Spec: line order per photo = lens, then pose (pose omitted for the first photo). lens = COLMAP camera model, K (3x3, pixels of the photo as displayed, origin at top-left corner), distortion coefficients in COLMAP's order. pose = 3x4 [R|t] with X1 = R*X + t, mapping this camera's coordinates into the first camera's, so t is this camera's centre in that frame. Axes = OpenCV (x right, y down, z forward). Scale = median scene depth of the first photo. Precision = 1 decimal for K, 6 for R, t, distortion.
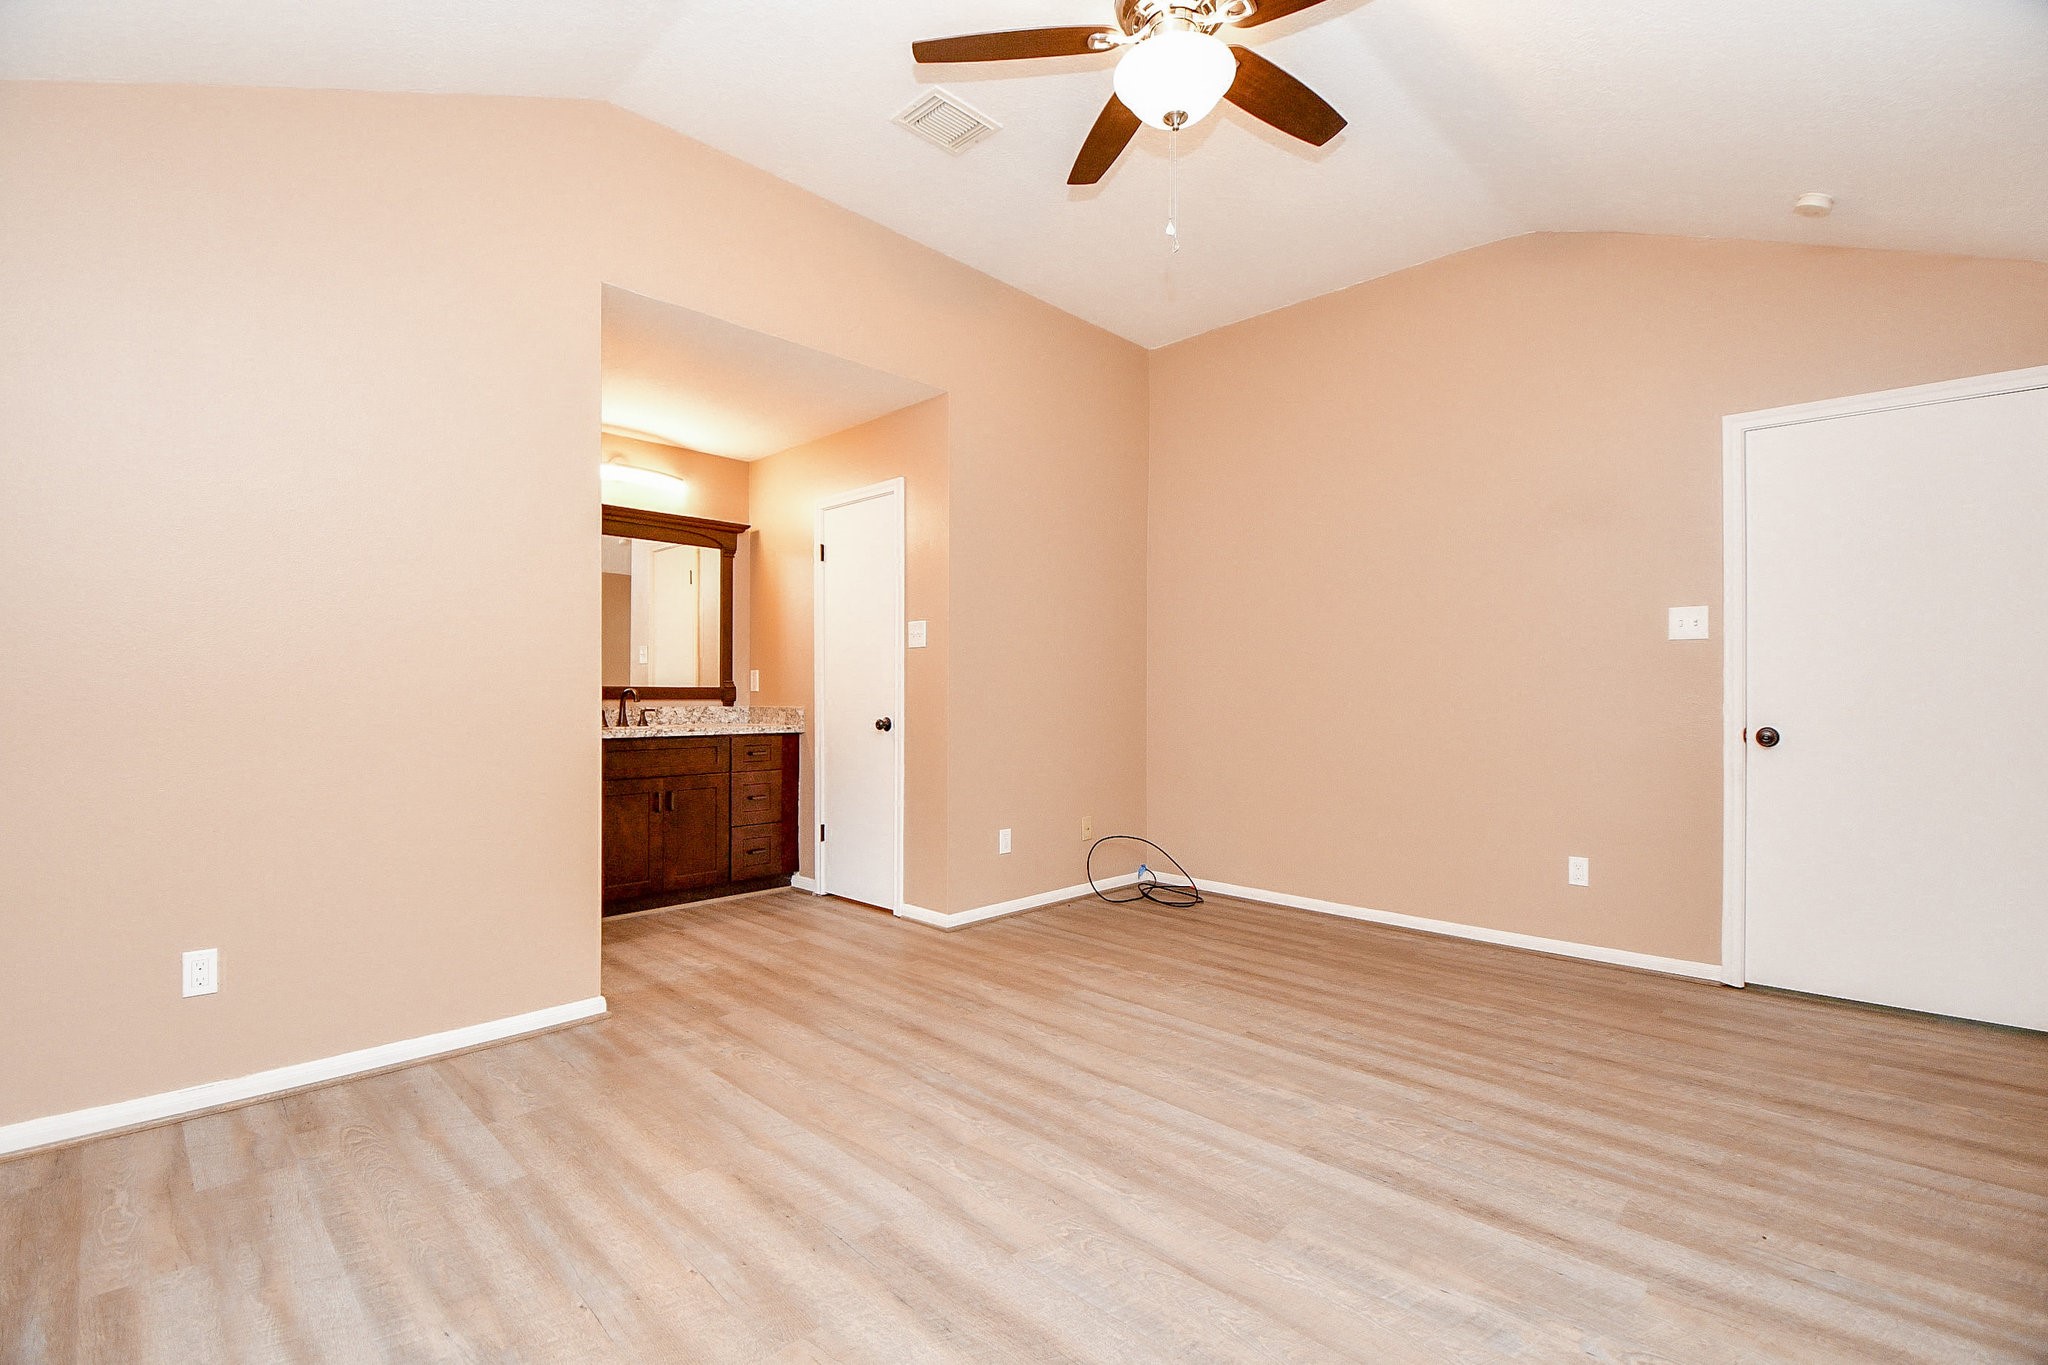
lens RADIAL K [[904.9, 0, 1022.2], [0, 904.9, 692.5], [0, 0, 1]] dist [0.001520, -0.020914]
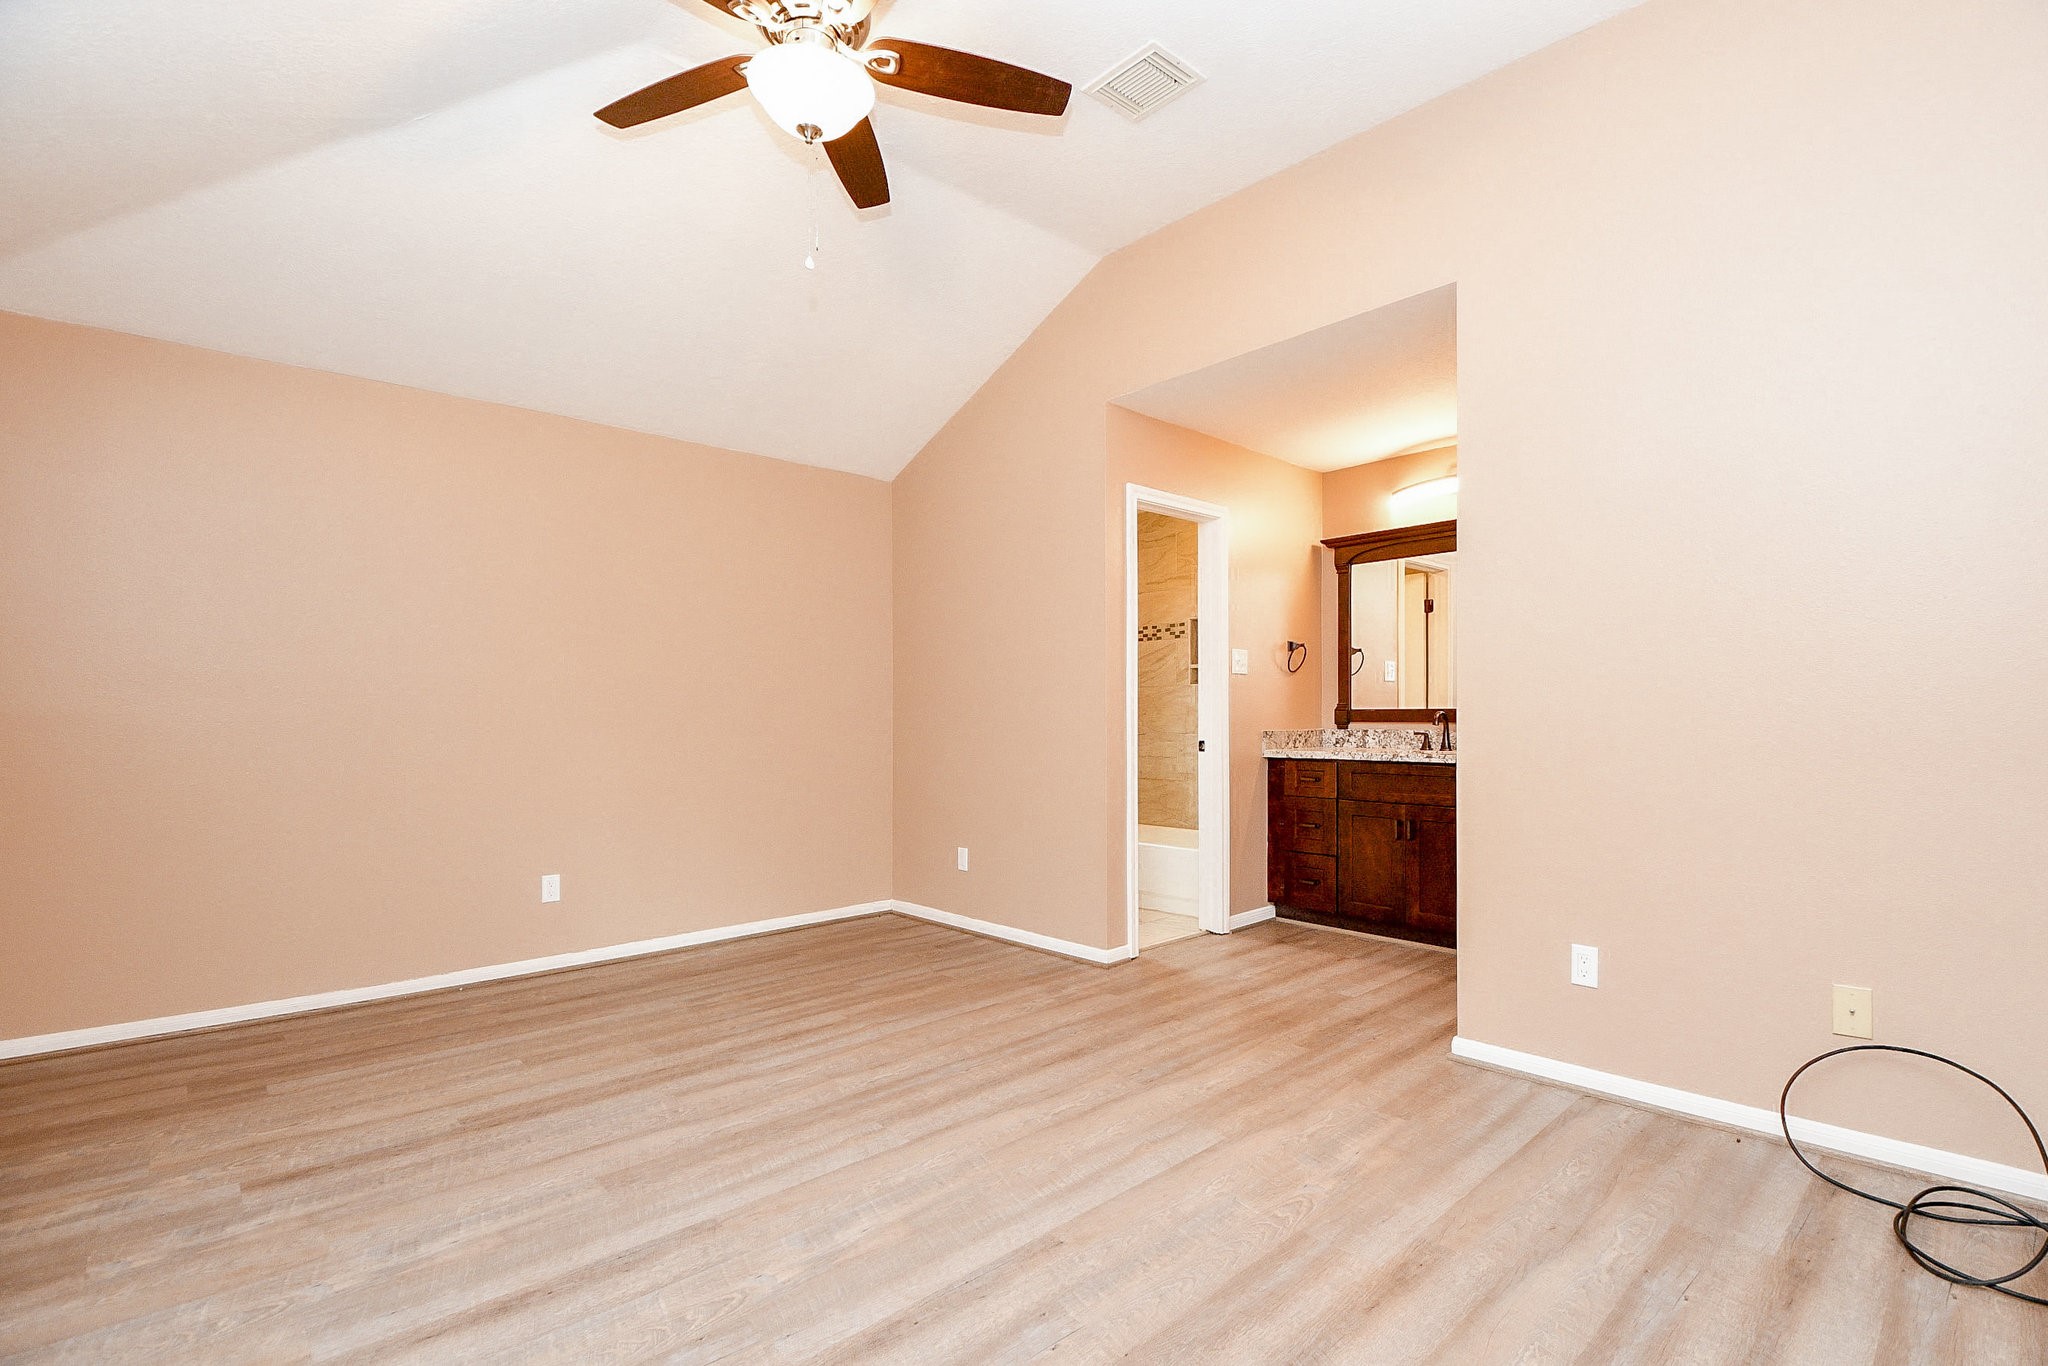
lens RADIAL K [[904.9, 0, 1022.2], [0, 904.9, 693.0], [0, 0, 1]] dist [0.001520, -0.020914]
pose [[-0.020229, -0.020162, -0.999592, 0.805334], [-0.001399, 0.999796, -0.020138, -0.005170], [0.999794, 0.000991, -0.020253, 0.873376]]
